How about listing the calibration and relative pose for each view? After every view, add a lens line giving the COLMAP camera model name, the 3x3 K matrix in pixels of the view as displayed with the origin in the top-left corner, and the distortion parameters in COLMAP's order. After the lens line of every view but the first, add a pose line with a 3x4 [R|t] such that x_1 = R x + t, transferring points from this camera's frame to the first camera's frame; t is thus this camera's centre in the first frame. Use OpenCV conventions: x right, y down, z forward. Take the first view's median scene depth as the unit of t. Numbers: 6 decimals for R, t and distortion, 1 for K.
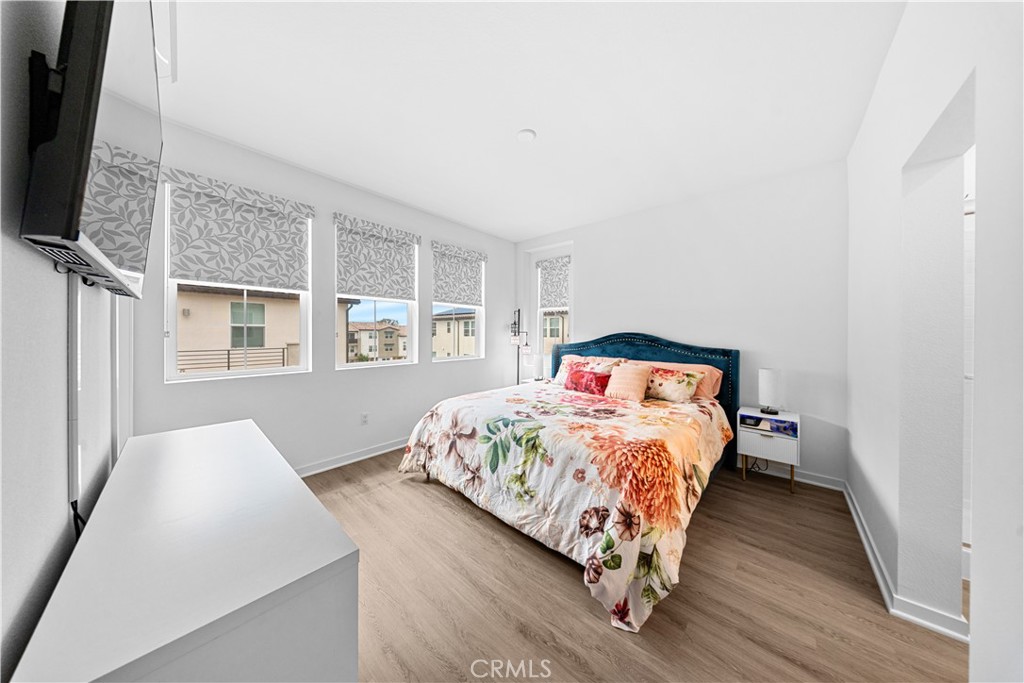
lens RADIAL K [[302.1, 0, 511.8], [0, 302.1, 336.3], [0, 0, 1]] dist [-0.000063, -0.000080]
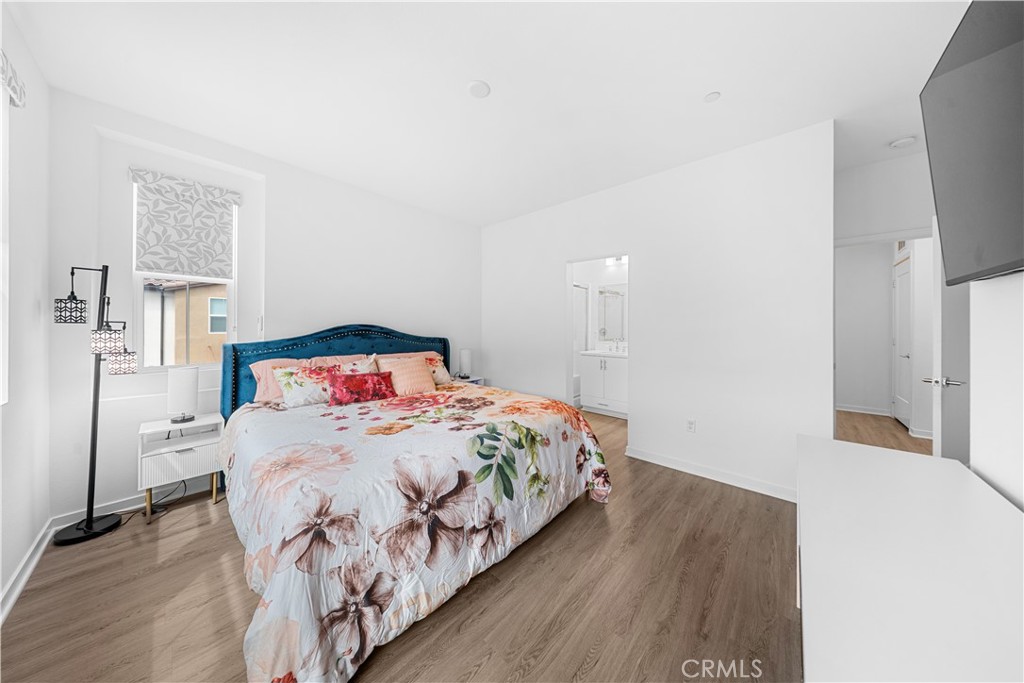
lens RADIAL K [[304.2, 0, 514.7], [0, 304.2, 325.4], [0, 0, 1]] dist [-0.000117, -0.000027]
pose [[-0.006214, -0.000062, 0.999981, -0.778640], [0.004791, 0.999989, 0.000092, -0.011490], [-0.999969, 0.004792, -0.006214, 0.882520]]
